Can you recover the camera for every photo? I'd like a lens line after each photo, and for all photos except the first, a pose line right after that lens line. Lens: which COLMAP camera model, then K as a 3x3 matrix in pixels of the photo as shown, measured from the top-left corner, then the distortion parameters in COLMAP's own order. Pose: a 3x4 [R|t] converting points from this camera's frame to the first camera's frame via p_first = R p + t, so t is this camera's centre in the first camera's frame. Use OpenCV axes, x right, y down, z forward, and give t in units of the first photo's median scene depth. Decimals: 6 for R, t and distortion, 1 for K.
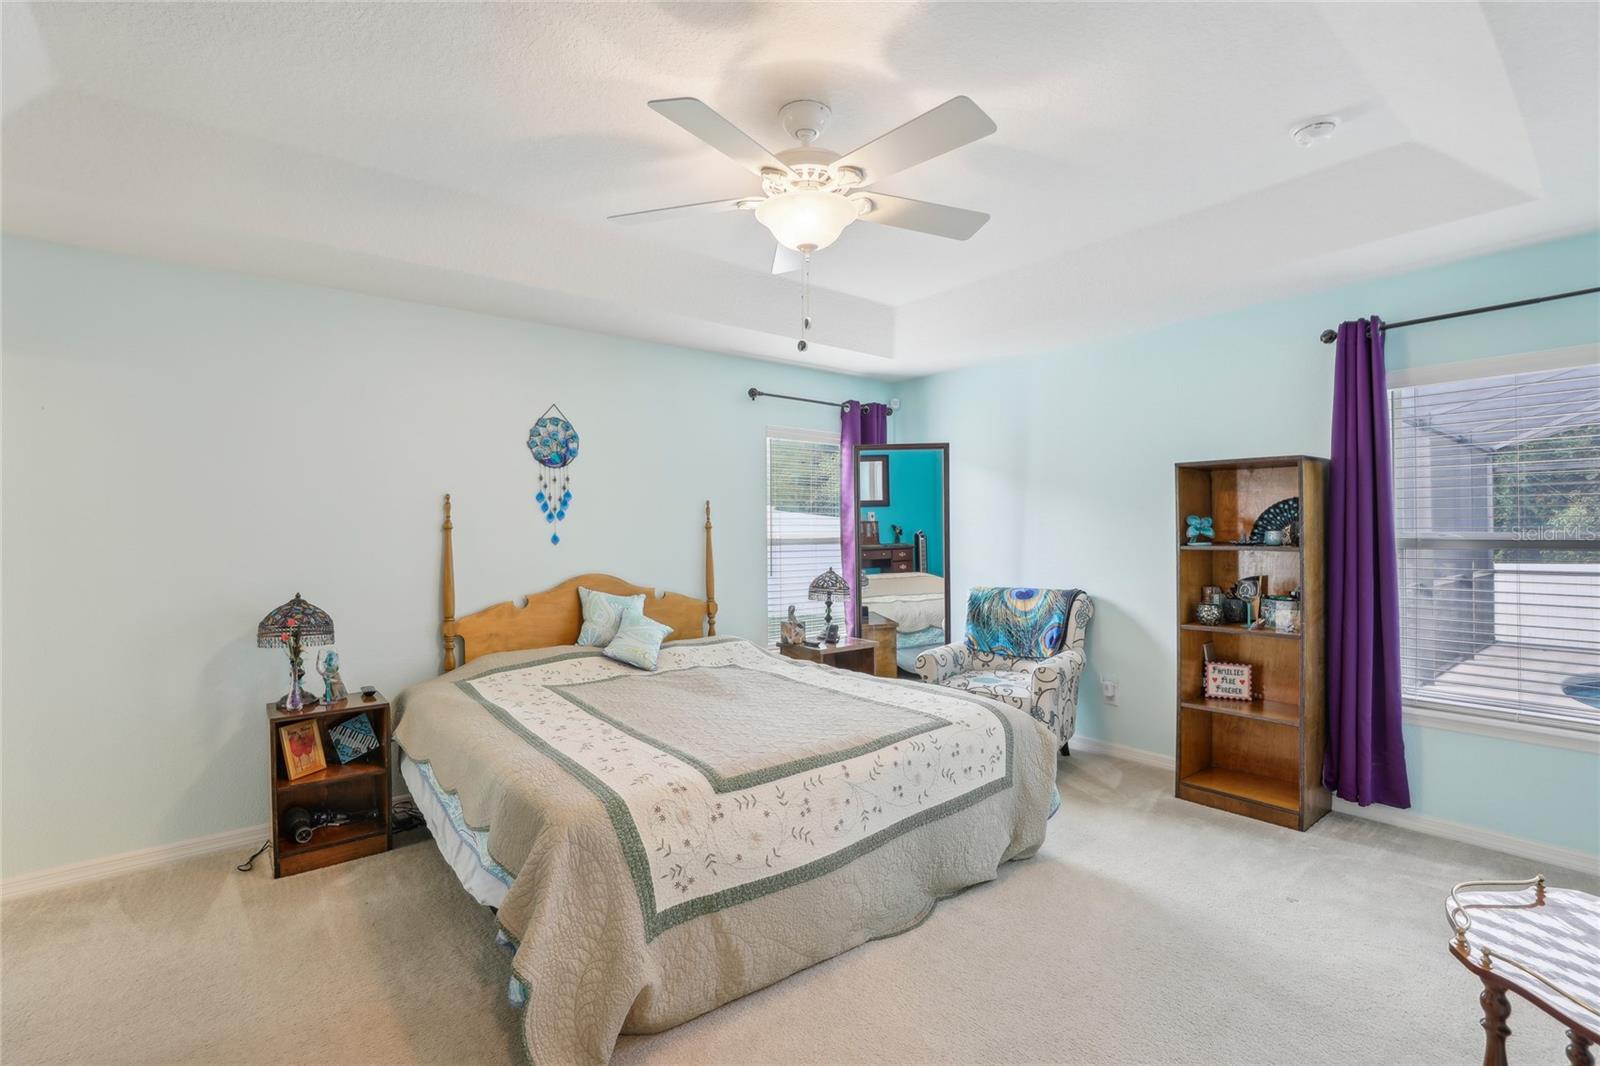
lens RADIAL K [[732.9, 0, 800.1], [0, 732.9, 523.3], [0, 0, 1]] dist [-0.030710, 0.012849]
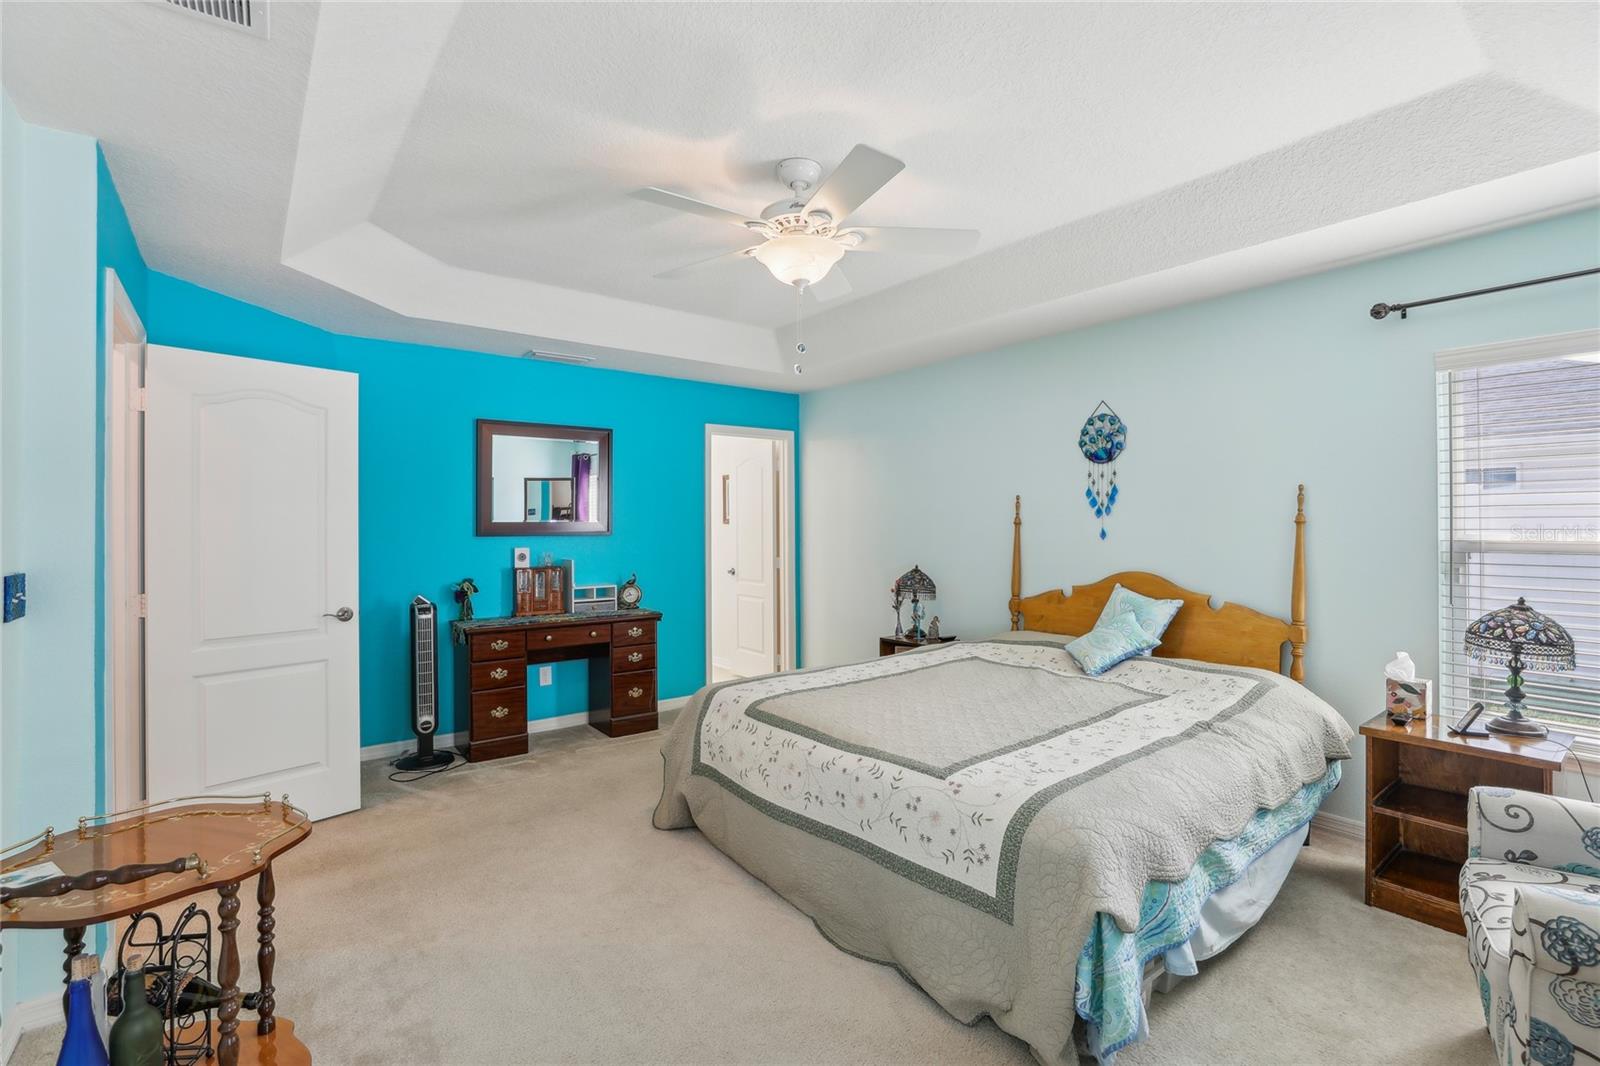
lens RADIAL K [[732.9, 0, 800.1], [0, 732.9, 523.3], [0, 0, 1]] dist [-0.030710, 0.012849]
pose [[-0.024822, 0.000953, -0.999691, 0.687060], [0.007720, 0.999970, 0.000762, 0.002663], [0.999662, -0.007698, -0.024828, 0.610472]]
